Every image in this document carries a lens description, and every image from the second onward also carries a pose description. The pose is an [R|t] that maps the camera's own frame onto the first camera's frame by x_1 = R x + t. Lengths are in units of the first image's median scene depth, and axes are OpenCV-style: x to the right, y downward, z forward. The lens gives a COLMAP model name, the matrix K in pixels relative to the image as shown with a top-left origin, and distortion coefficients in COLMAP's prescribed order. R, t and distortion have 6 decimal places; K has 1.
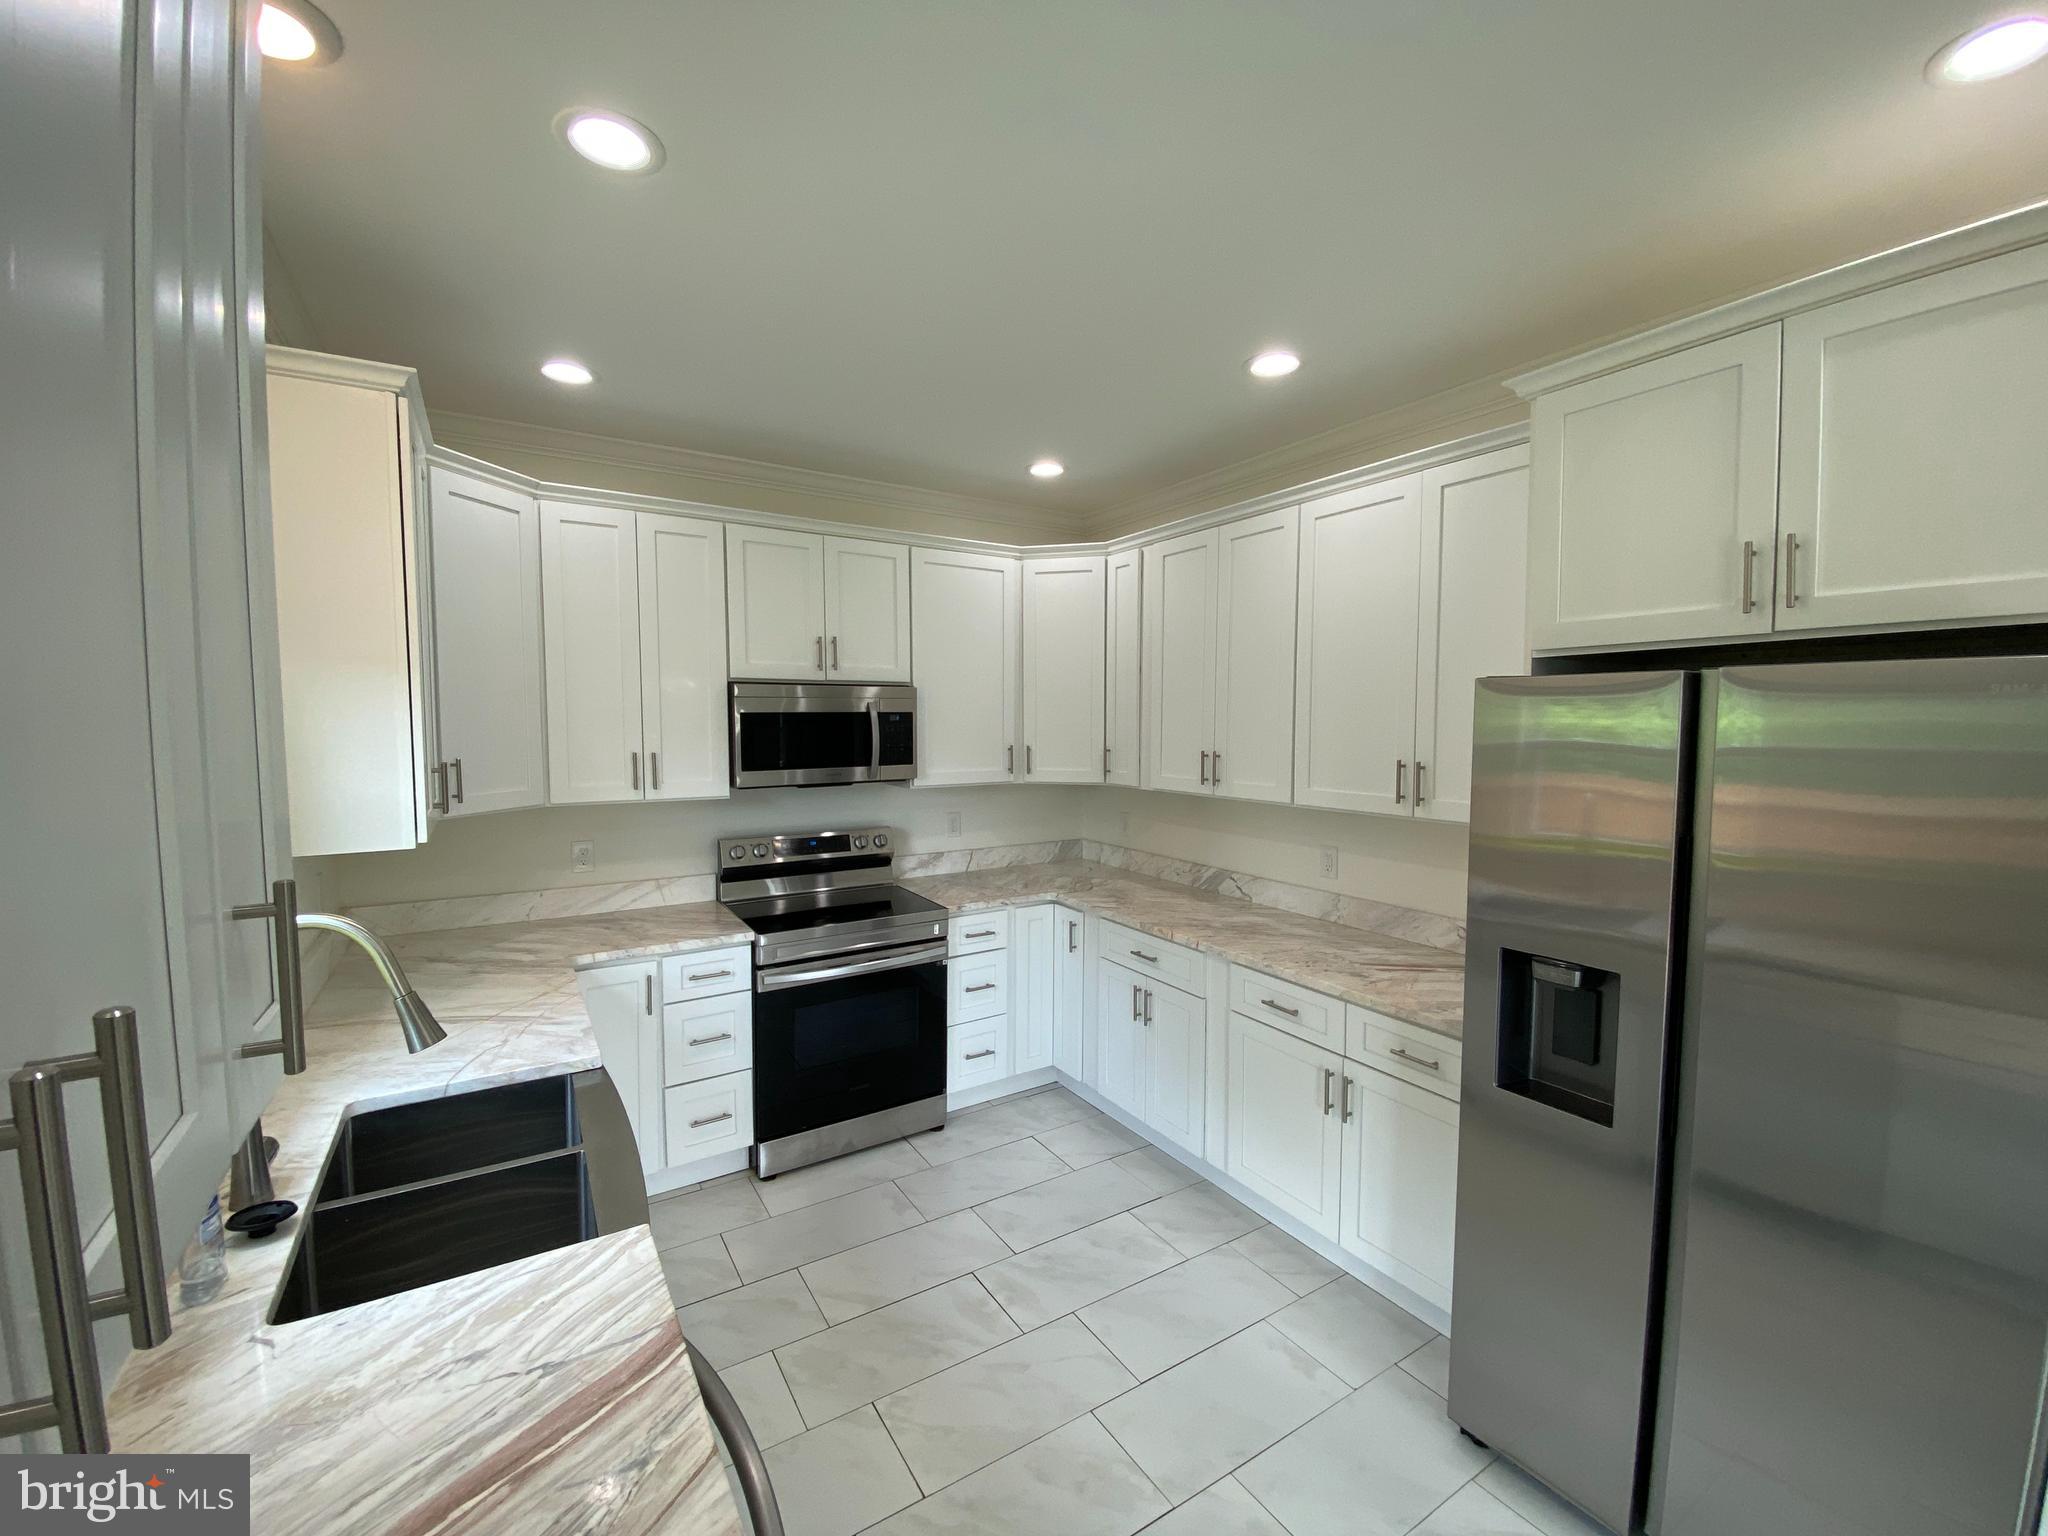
lens RADIAL K [[849.6, 0, 1037.2], [0, 849.6, 759.8], [0, 0, 1]] dist [0.018633, -0.007137]
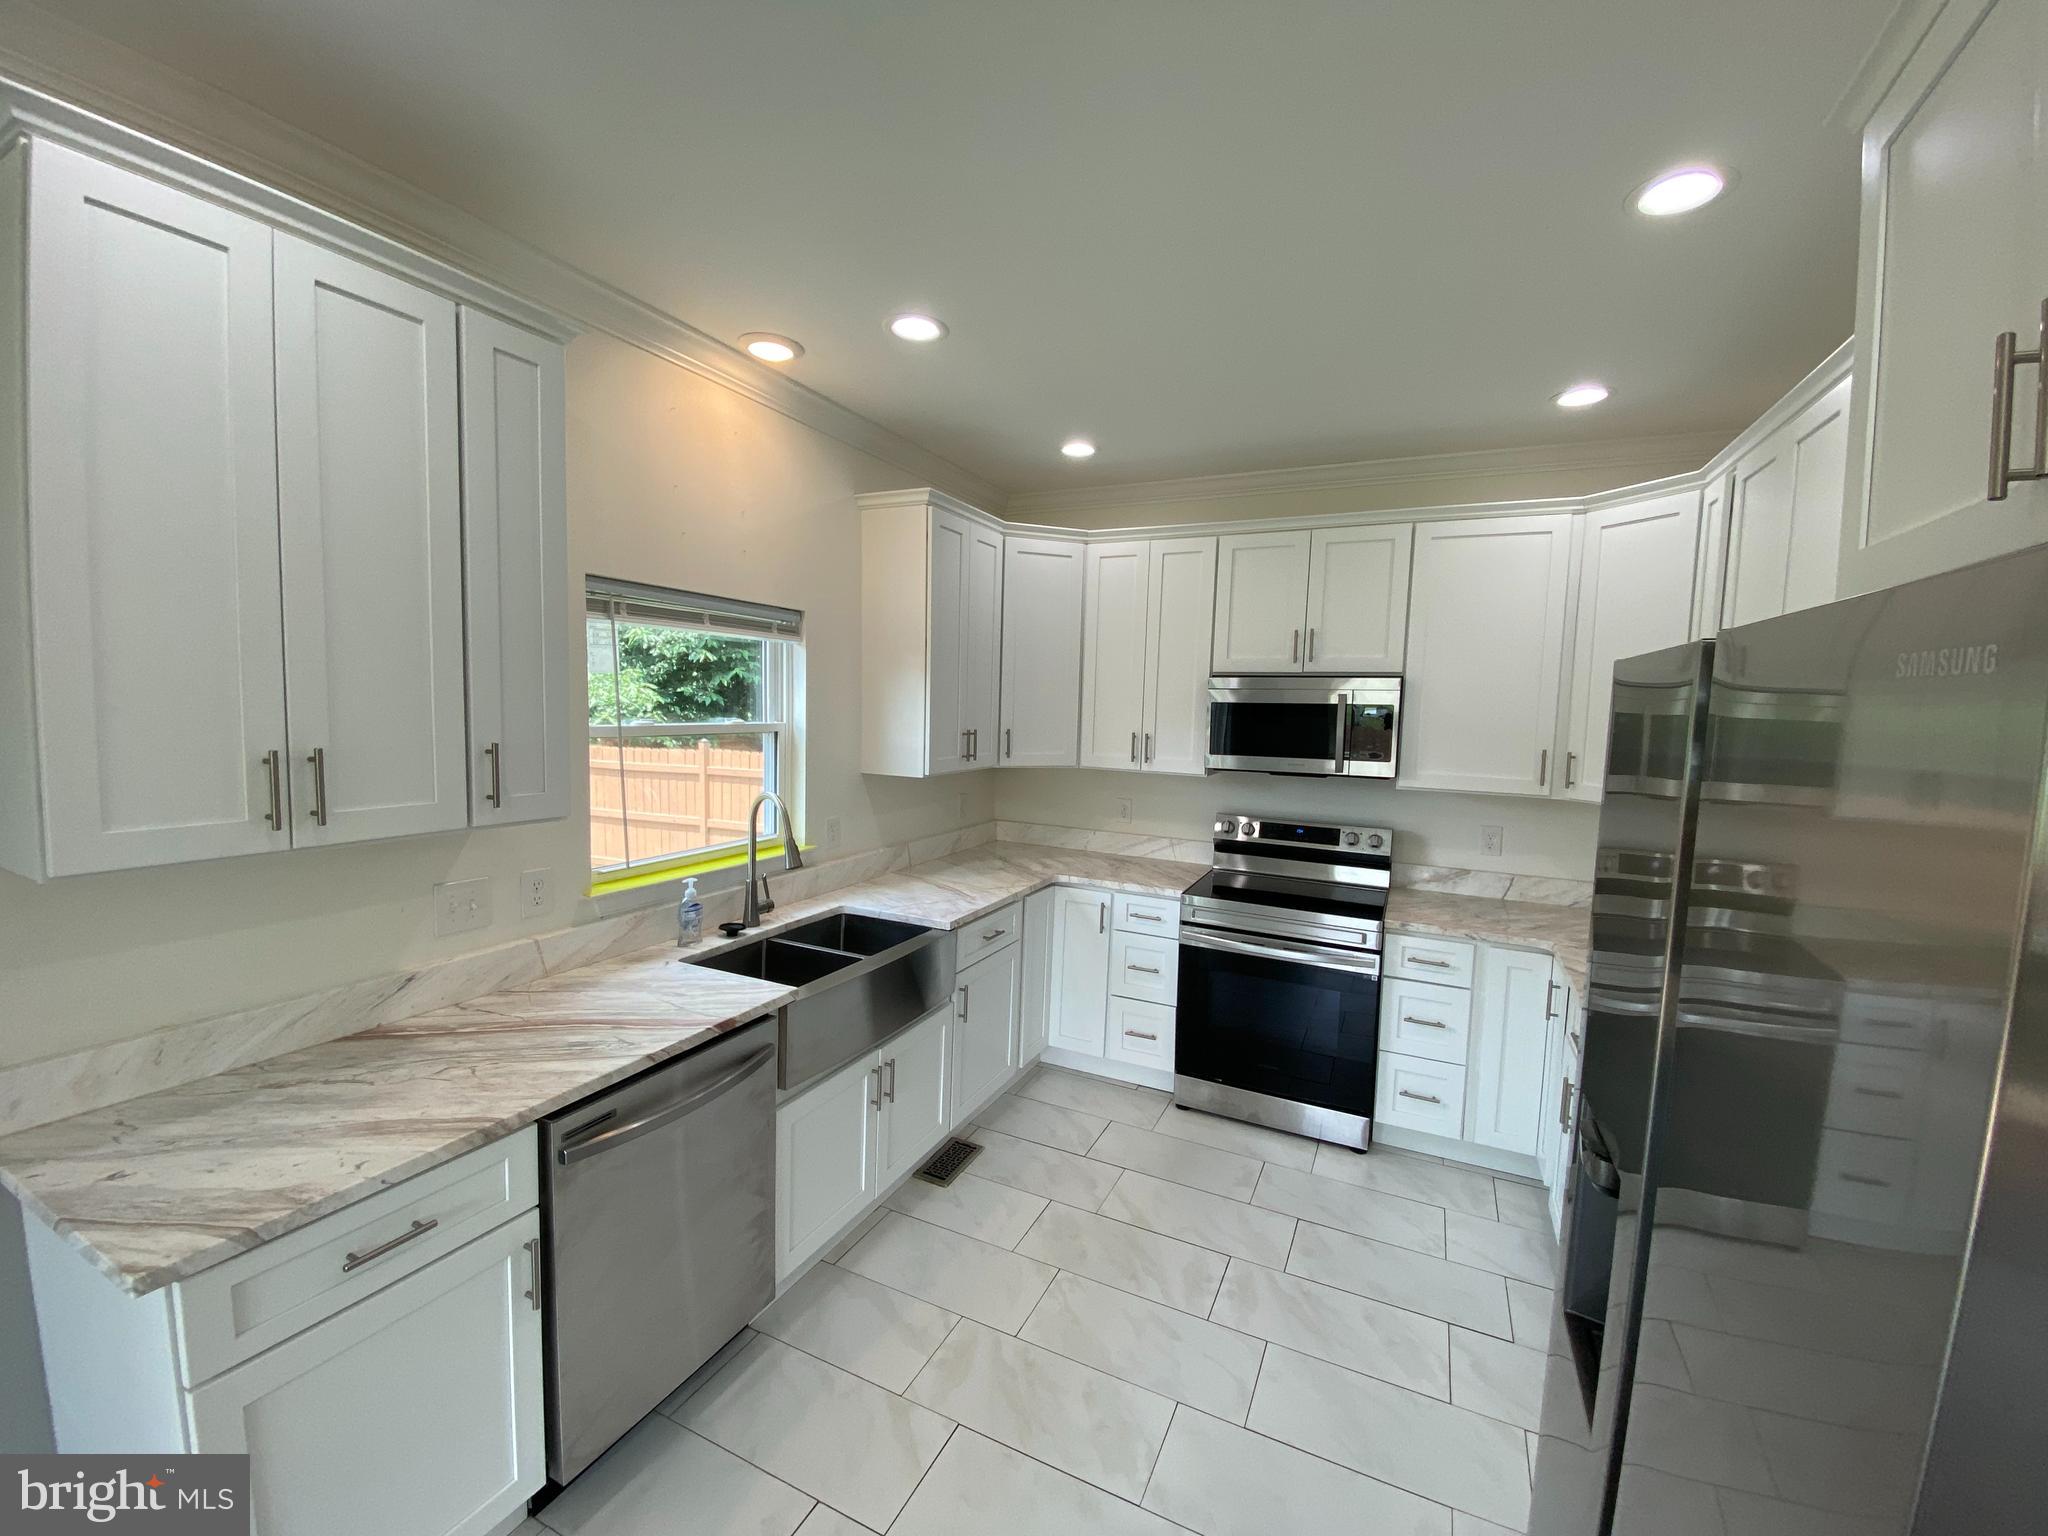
lens RADIAL K [[843.0, 0, 1026.1], [0, 843.0, 768.5], [0, 0, 1]] dist [0.023184, -0.012206]
pose [[0.508317, 0.083858, -0.857078, 0.502321], [-0.072056, 0.995899, 0.054706, -0.011313], [0.858150, 0.033949, 0.512275, 0.212093]]
